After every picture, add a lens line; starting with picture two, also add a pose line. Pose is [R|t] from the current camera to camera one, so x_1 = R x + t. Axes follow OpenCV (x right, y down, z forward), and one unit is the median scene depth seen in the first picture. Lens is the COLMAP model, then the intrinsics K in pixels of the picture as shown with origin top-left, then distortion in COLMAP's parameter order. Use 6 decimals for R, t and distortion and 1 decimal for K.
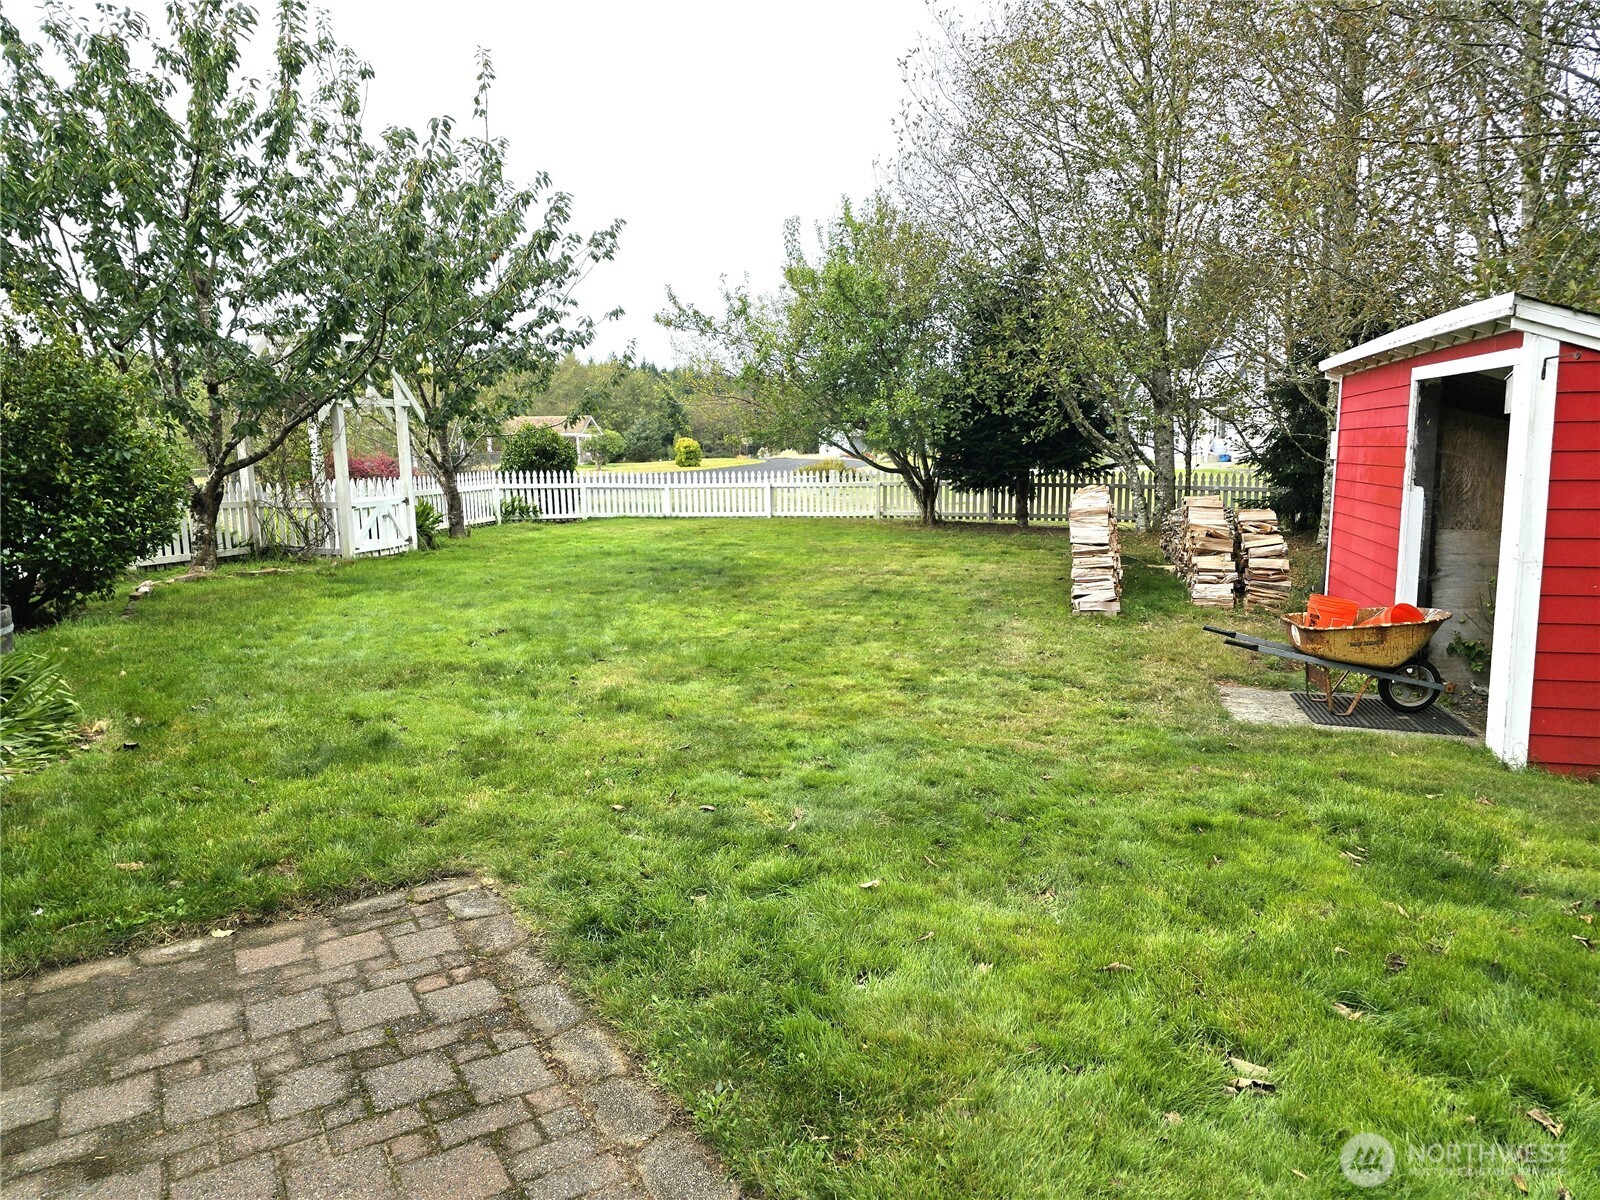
lens RADIAL K [[1073.0, 0, 800.0], [0, 1073.0, 600.0], [0, 0, 1]] dist [0.087153, -0.085470]
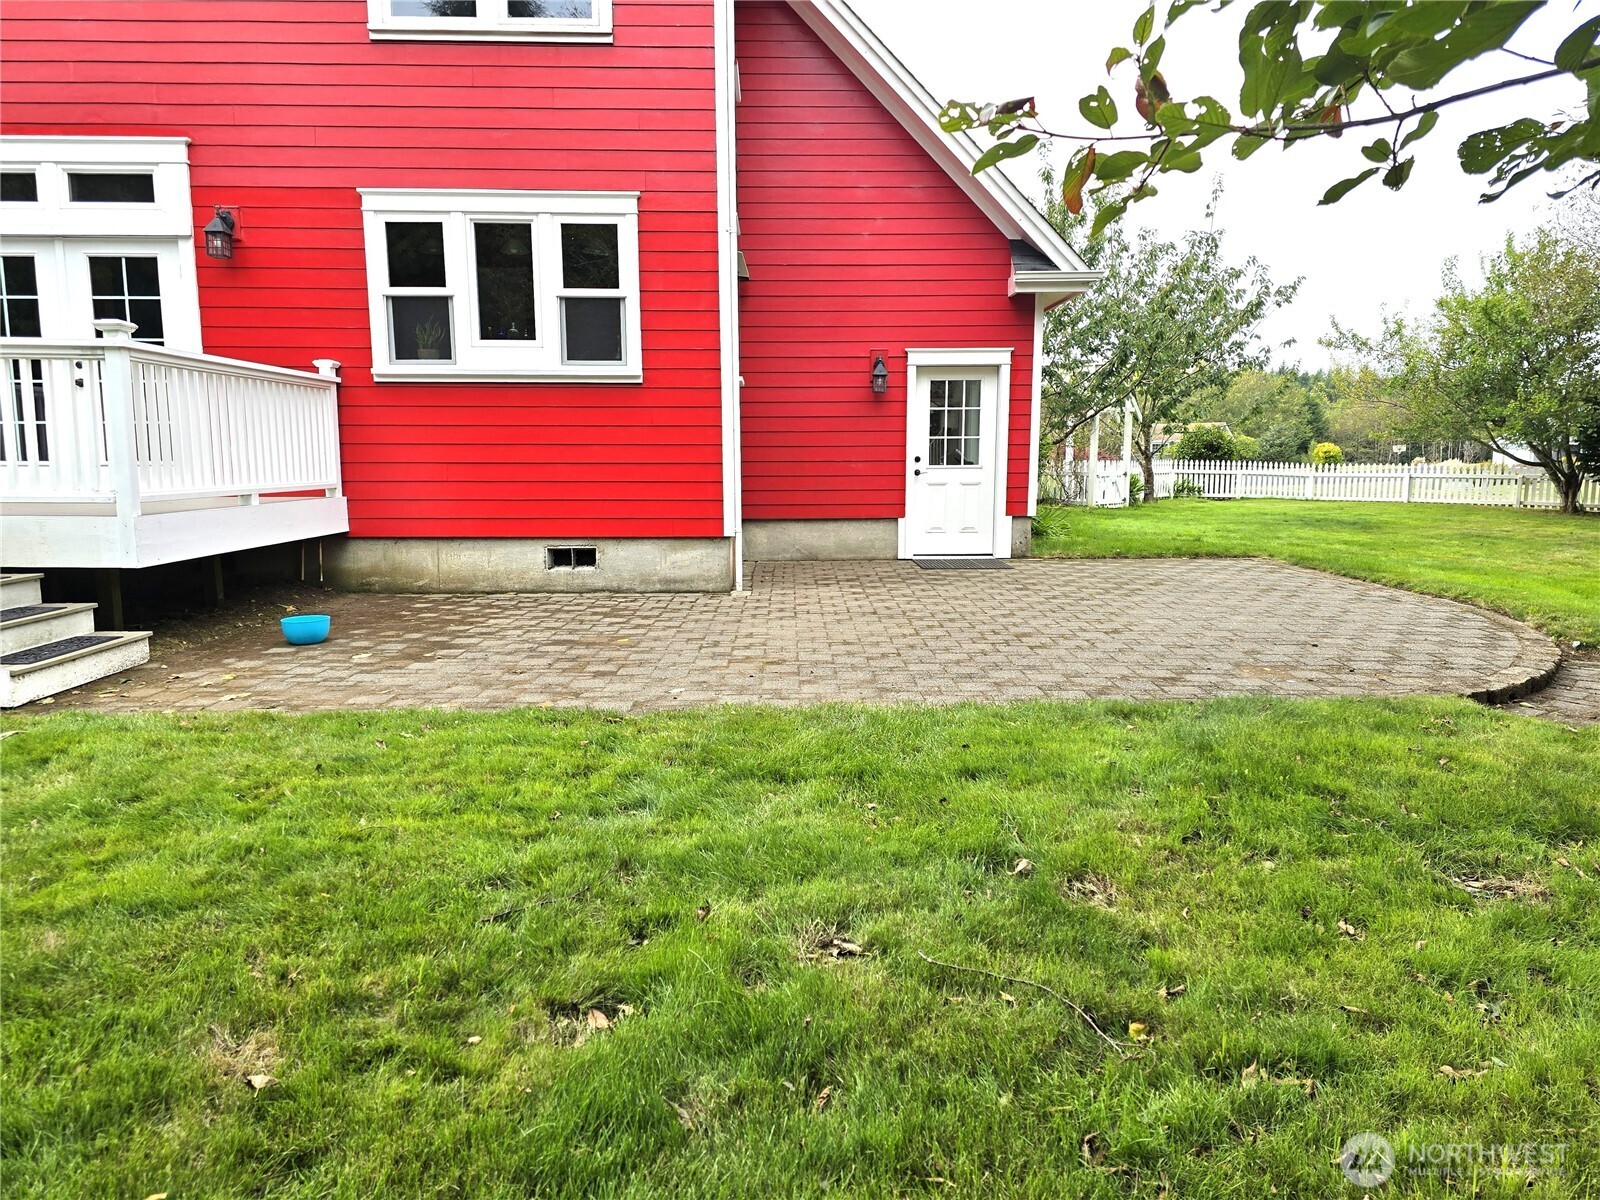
lens RADIAL K [[1073.0, 0, 800.0], [0, 1073.0, 600.0], [0, 0, 1]] dist [0.087153, -0.085470]
pose [[0.853684, 0.086352, -0.513582, 0.032783], [-0.090654, 0.995742, 0.016735, 0.078020], [0.512841, 0.032272, 0.857877, -0.412001]]
